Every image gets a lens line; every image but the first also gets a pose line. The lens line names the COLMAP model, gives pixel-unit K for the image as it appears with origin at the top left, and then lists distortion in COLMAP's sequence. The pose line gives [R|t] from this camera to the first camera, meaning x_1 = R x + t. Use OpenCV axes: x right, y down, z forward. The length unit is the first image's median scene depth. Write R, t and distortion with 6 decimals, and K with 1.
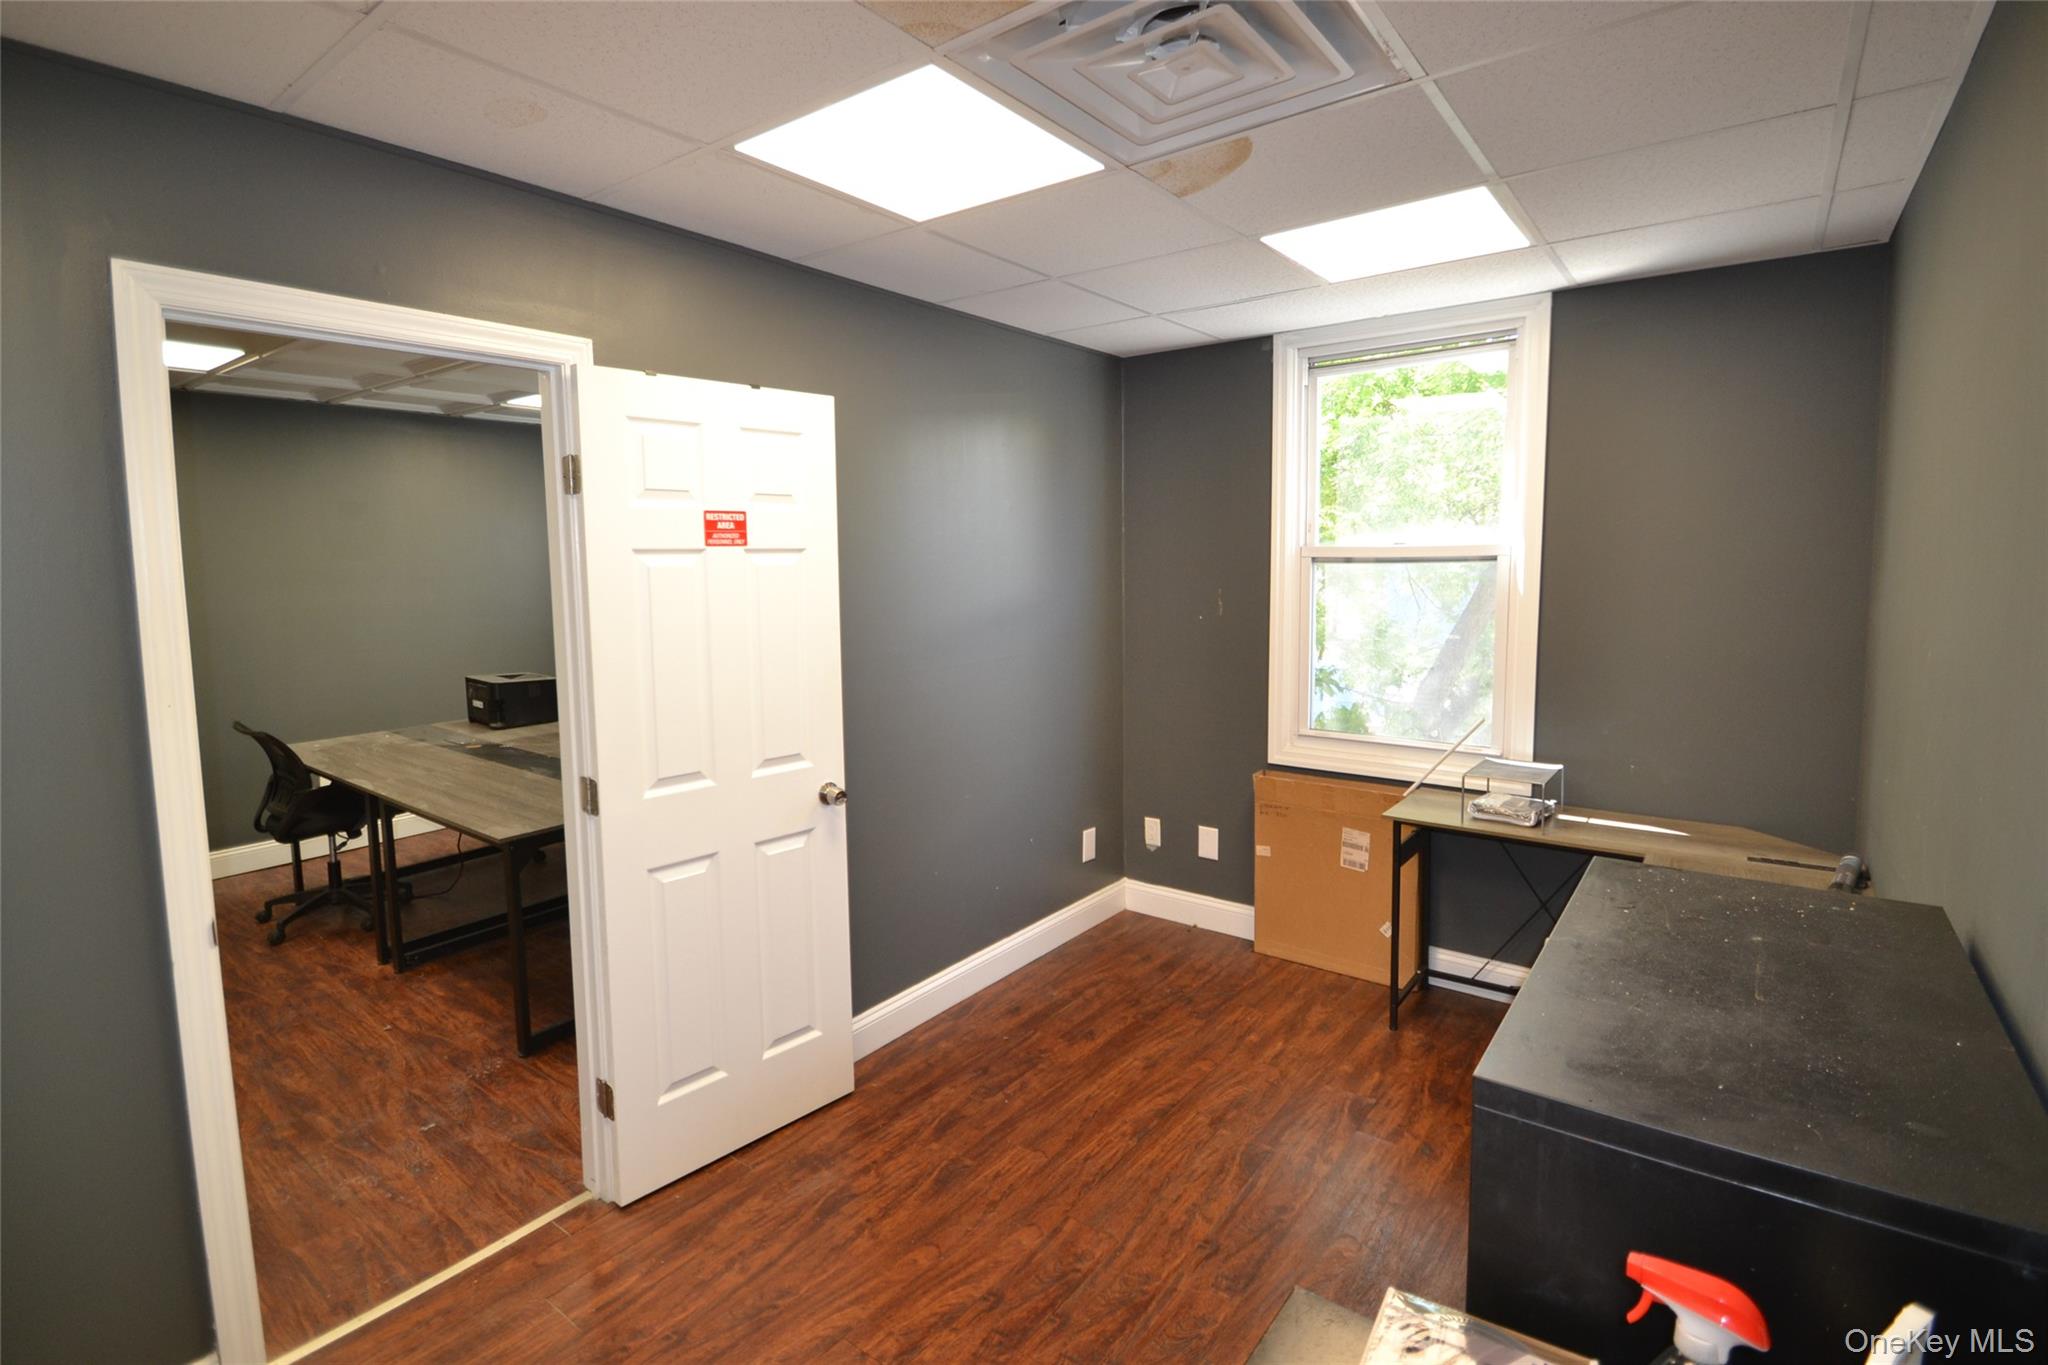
lens RADIAL K [[949.2, 0, 1015.8], [0, 949.2, 640.6], [0, 0, 1]] dist [0.000981, -0.015174]
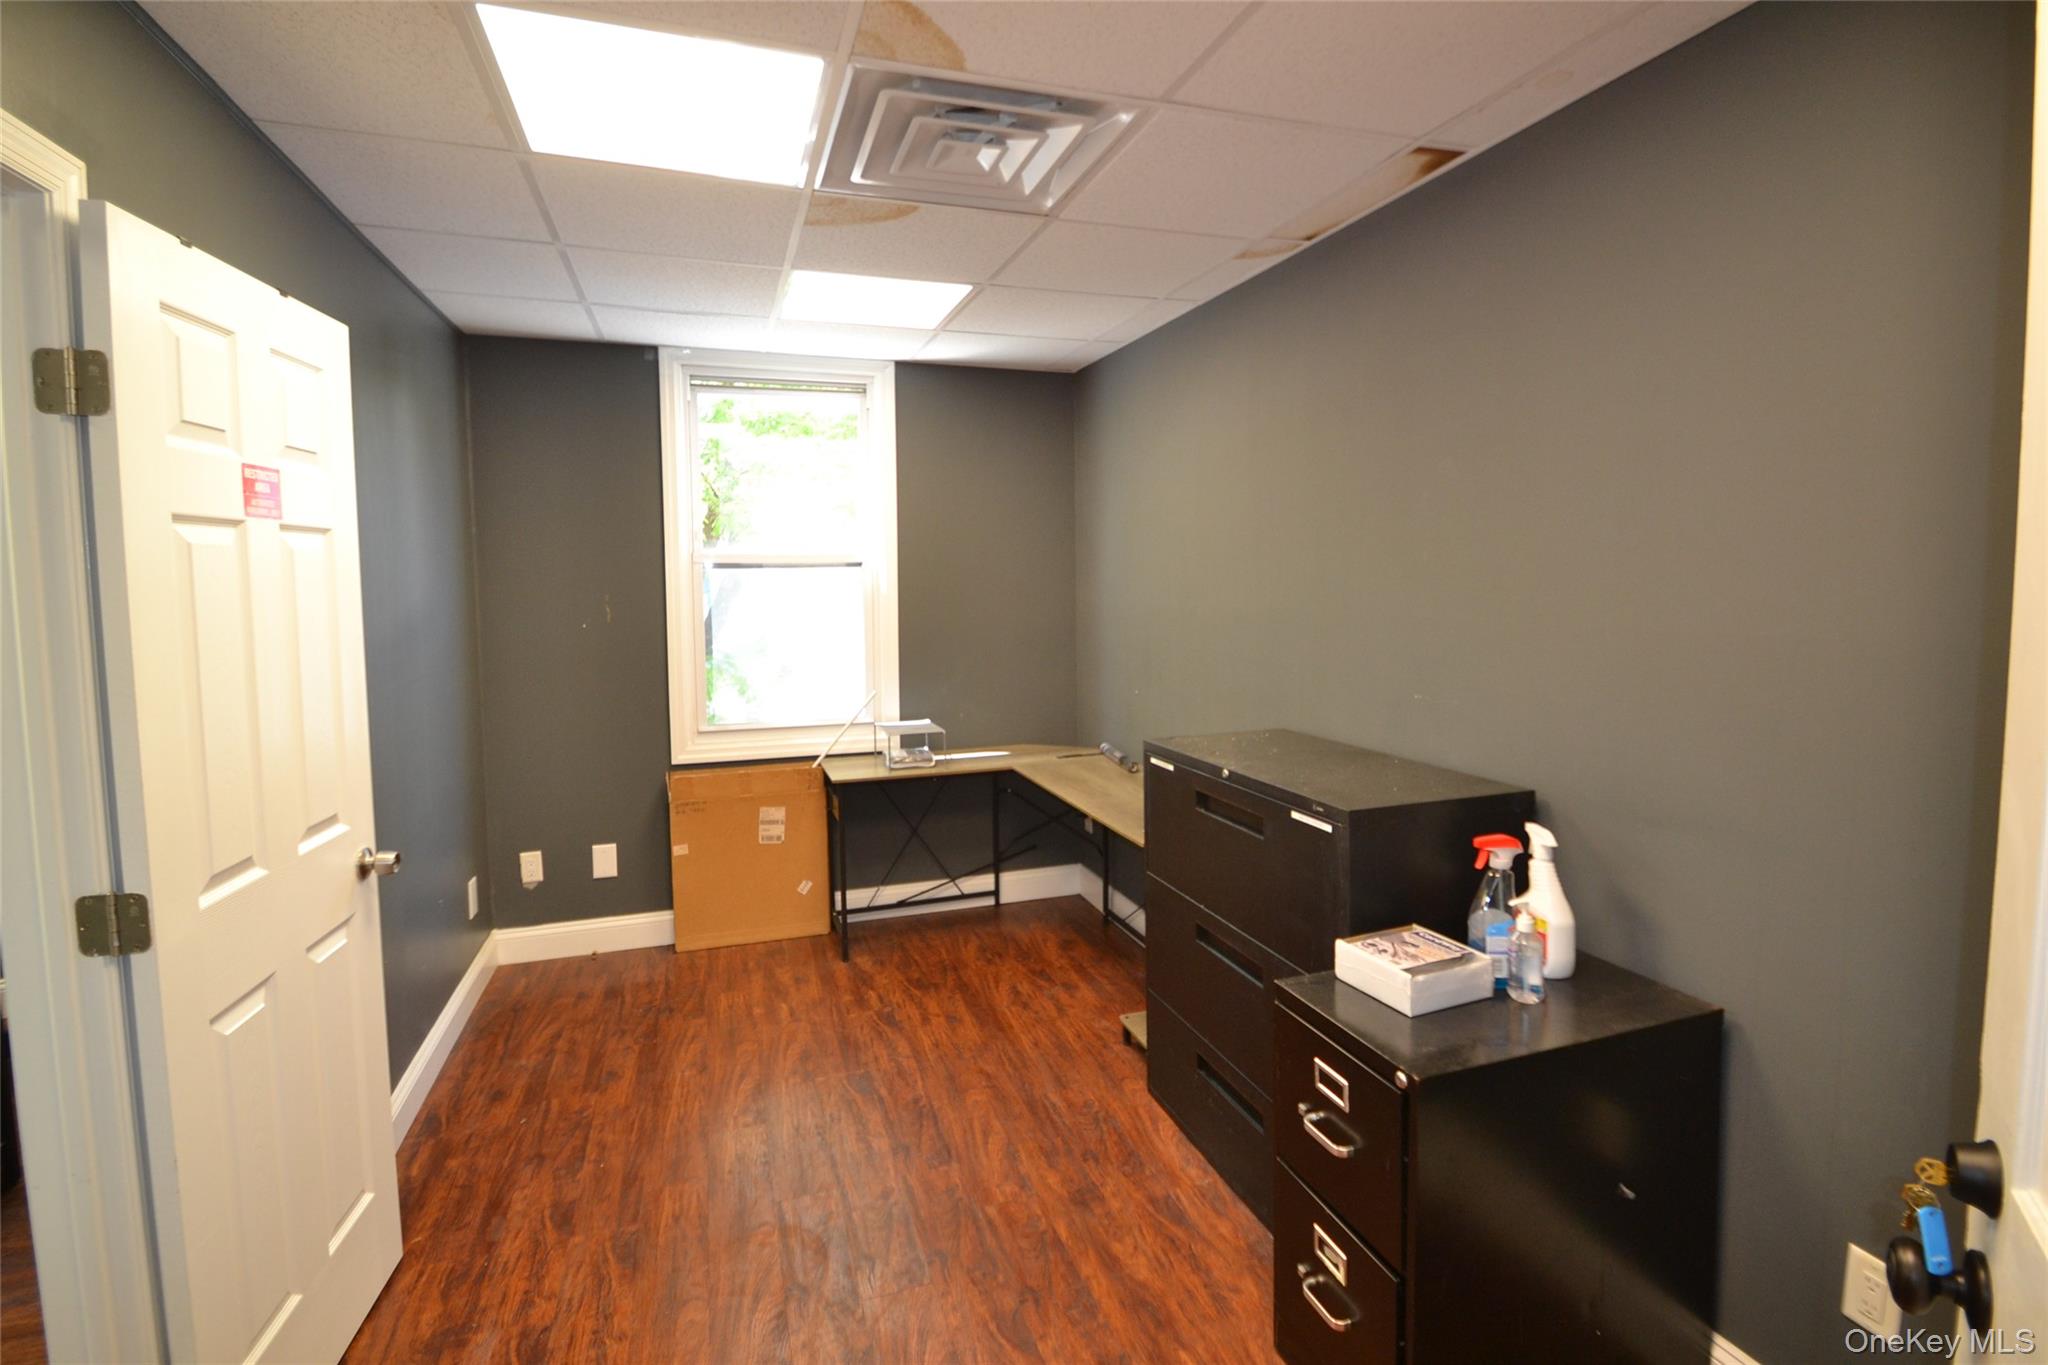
lens RADIAL K [[949.2, 0, 1015.8], [0, 949.2, 640.6], [0, 0, 1]] dist [0.000981, -0.015174]
pose [[0.560446, -0.049565, 0.826706, -0.477158], [0.072668, 0.997301, 0.010529, 0.016512], [-0.824997, 0.054174, 0.562535, 0.152971]]
